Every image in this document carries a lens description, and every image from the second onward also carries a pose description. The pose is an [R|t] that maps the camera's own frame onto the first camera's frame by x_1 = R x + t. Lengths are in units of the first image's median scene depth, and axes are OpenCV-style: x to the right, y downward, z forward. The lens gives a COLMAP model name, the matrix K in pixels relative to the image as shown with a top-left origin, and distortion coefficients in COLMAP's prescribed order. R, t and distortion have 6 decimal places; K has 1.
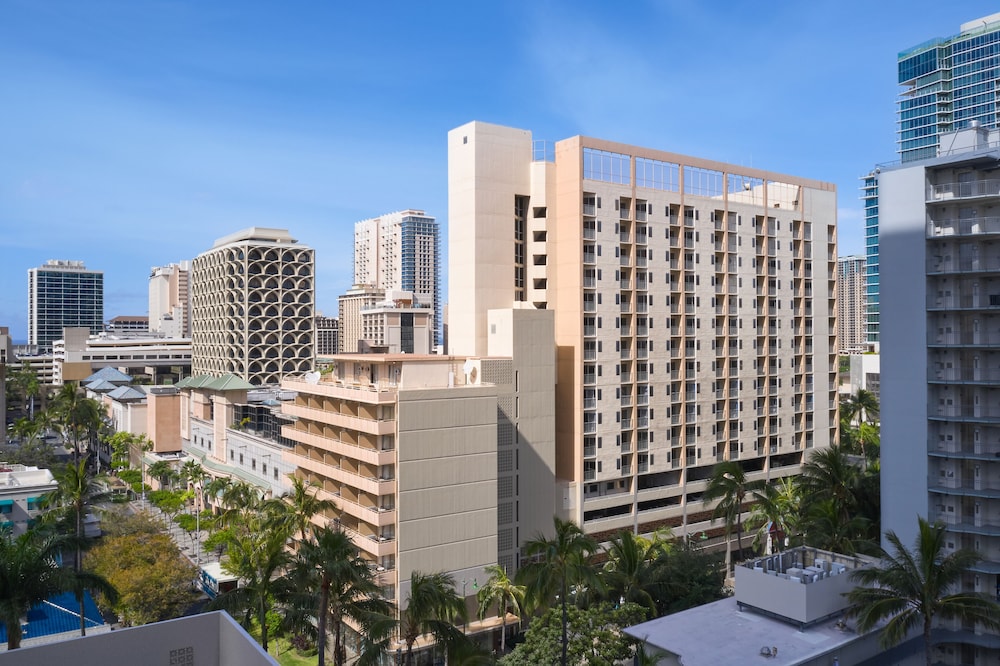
lens RADIAL K [[785.5, 0, 494.4], [0, 785.5, 328.2], [0, 0, 1]] dist [-0.006430, -0.001667]
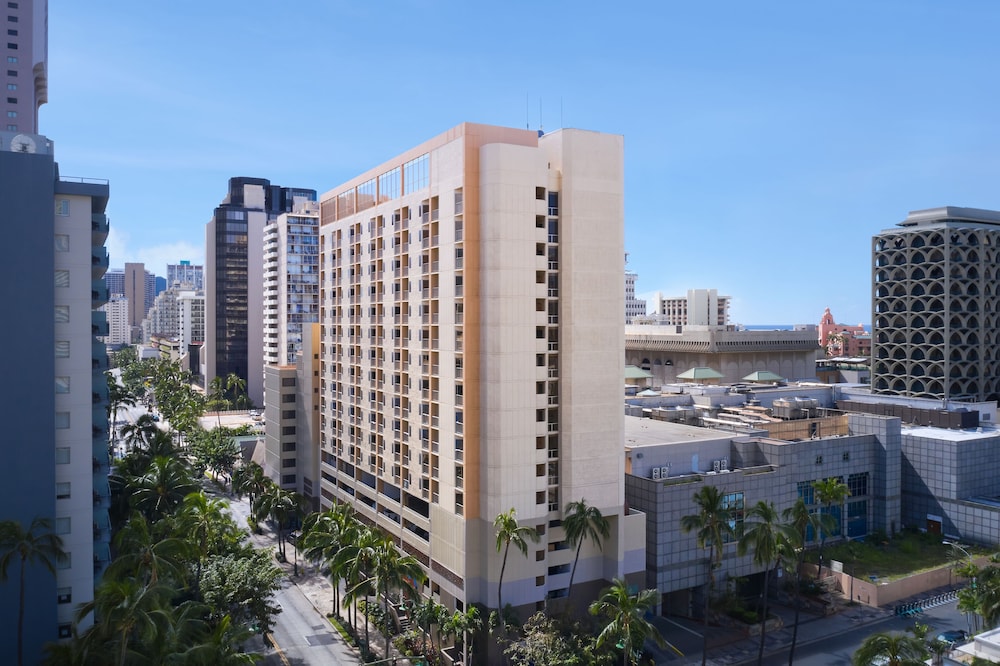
lens RADIAL K [[785.5, 0, 494.4], [0, 785.5, 328.2], [0, 0, 1]] dist [-0.006430, -0.001667]
pose [[-0.115155, 0.008153, -0.993314, 1.156978], [0.010034, 0.999925, 0.007044, -0.015212], [0.993297, -0.009156, -0.115228, 1.181054]]
